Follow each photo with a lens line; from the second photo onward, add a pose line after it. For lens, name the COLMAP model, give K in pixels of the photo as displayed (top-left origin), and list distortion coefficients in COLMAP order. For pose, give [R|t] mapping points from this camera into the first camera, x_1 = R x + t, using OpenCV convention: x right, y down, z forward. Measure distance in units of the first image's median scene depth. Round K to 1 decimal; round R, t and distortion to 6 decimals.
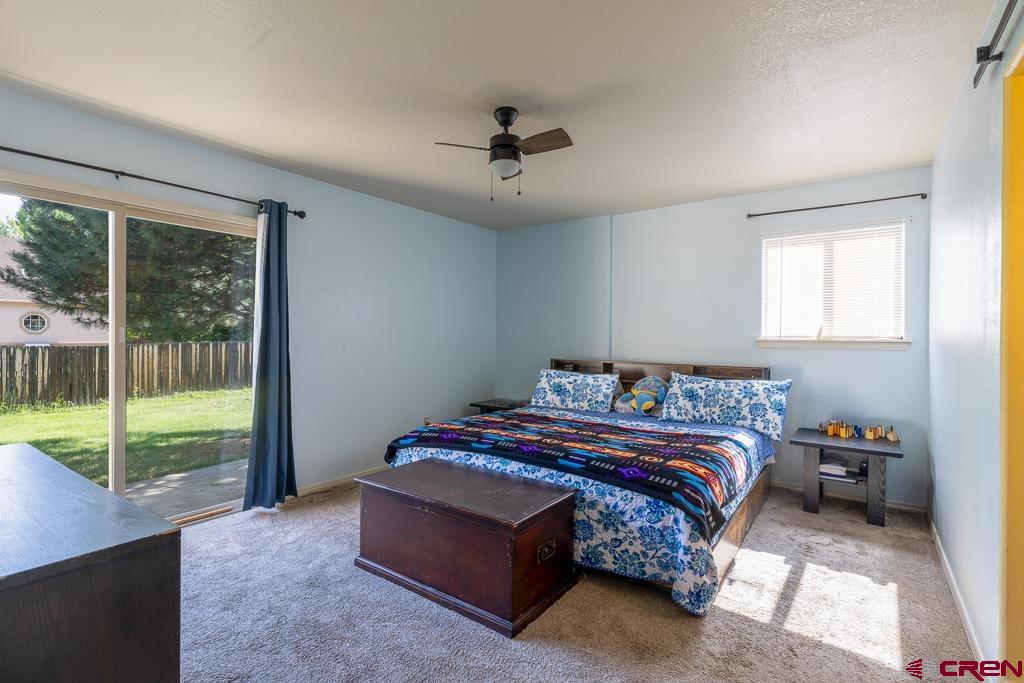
lens RADIAL K [[486.3, 0, 487.7], [0, 486.3, 341.1], [0, 0, 1]] dist [0.001996, 0.000131]
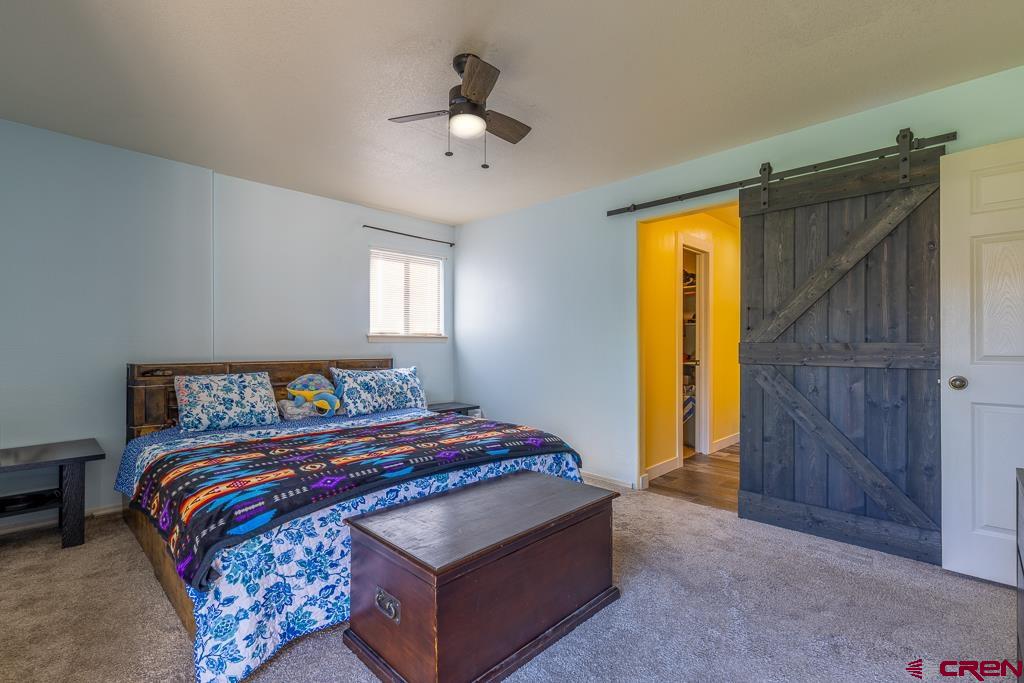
lens RADIAL K [[460.9, 0, 517.3], [0, 460.9, 337.7], [0, 0, 1]] dist [0.007012, 0.000070]
pose [[0.108099, 0.005851, 0.994123, -0.562269], [0.004117, 0.999971, -0.006334, 0.013077], [-0.994132, 0.004778, 0.108072, 0.608031]]
